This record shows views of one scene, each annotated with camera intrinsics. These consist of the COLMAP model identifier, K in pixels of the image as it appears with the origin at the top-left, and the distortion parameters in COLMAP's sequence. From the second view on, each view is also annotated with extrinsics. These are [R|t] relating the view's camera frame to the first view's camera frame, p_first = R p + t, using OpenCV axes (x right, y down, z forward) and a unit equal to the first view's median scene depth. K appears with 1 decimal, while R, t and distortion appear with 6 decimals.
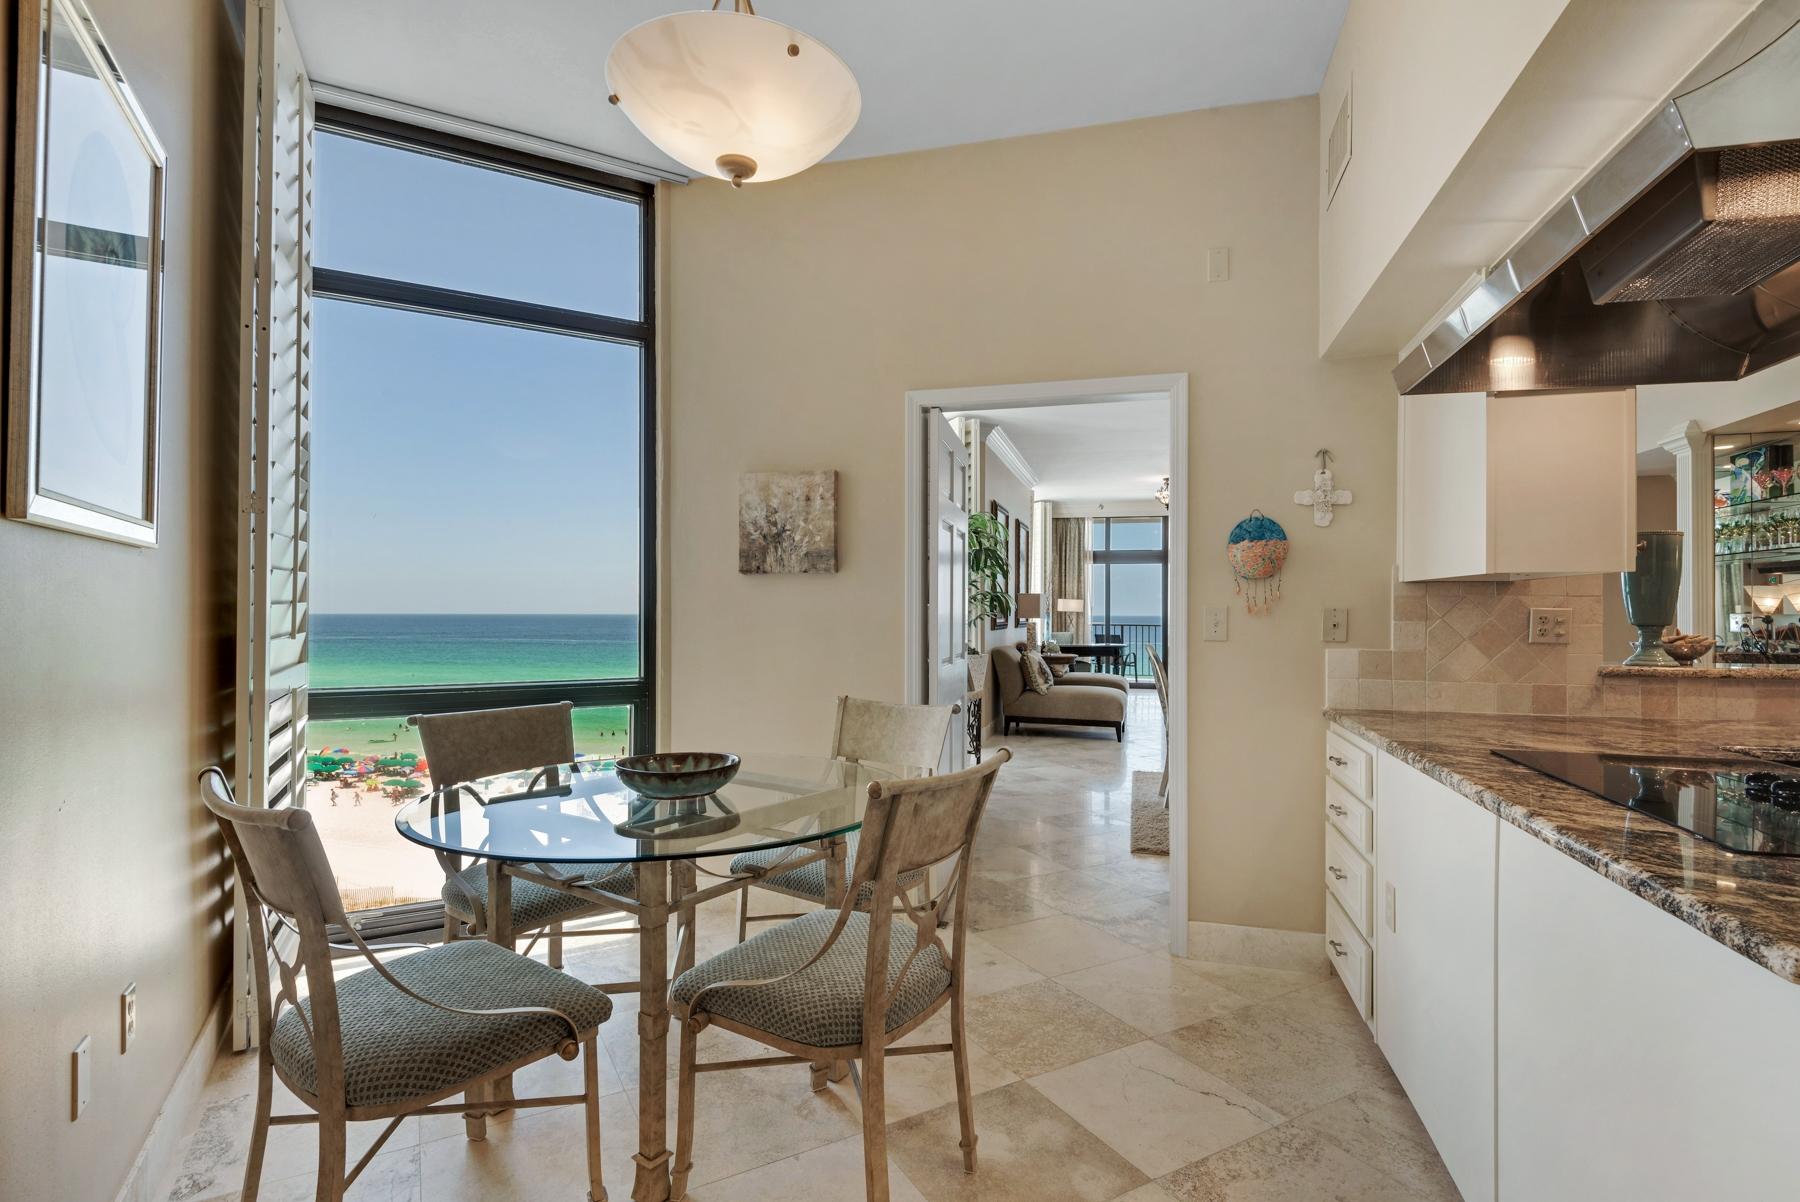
lens RADIAL K [[843.2, 0, 900.0], [0, 843.2, 601.0], [0, 0, 1]] dist [0.000389, 0.000092]
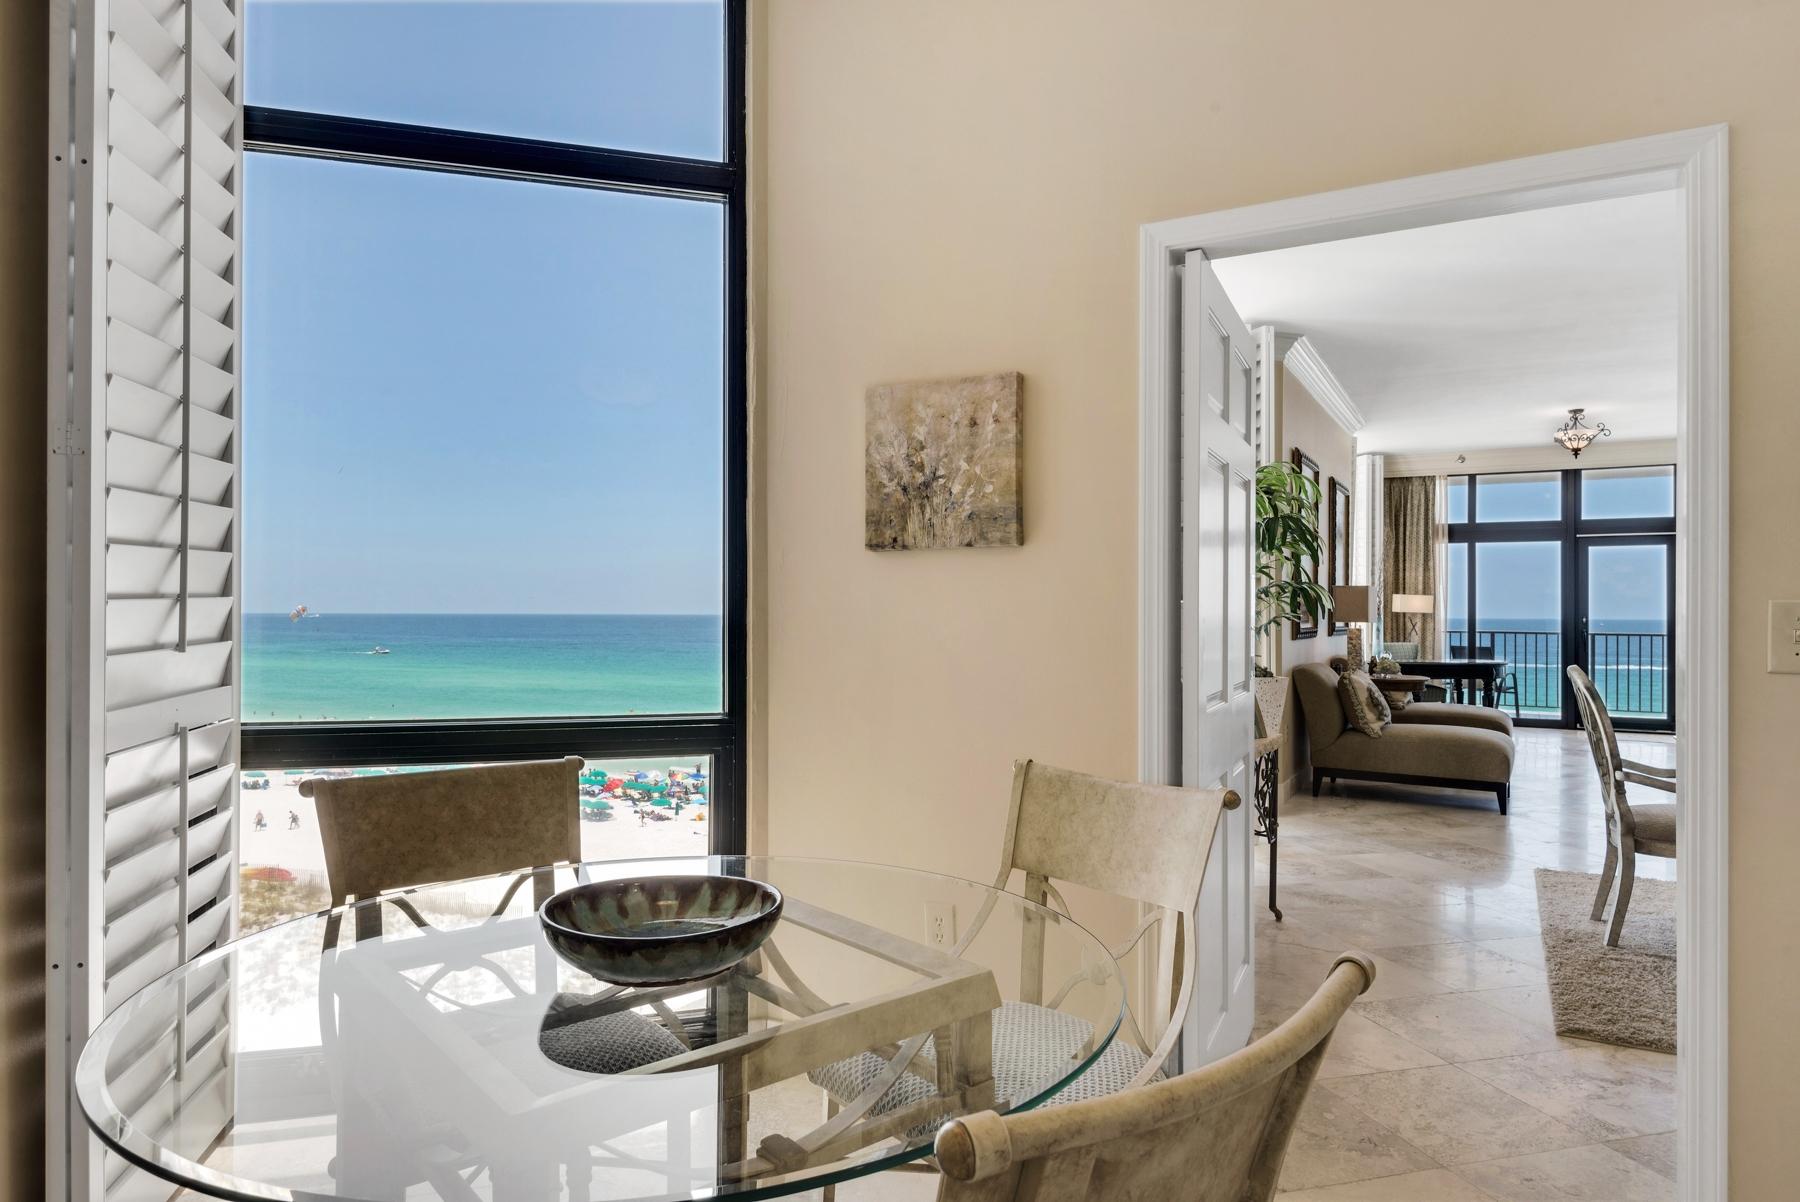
lens RADIAL K [[1065.7, 0, 900.0], [0, 1065.7, 601.0], [0, 0, 1]] dist [0.045947, -0.056462]
pose [[0.971274, -0.000201, -0.237965, 0.009202], [0.000831, 0.999996, 0.002548, 0.001407], [0.237964, -0.002673, 0.971270, 0.112580]]
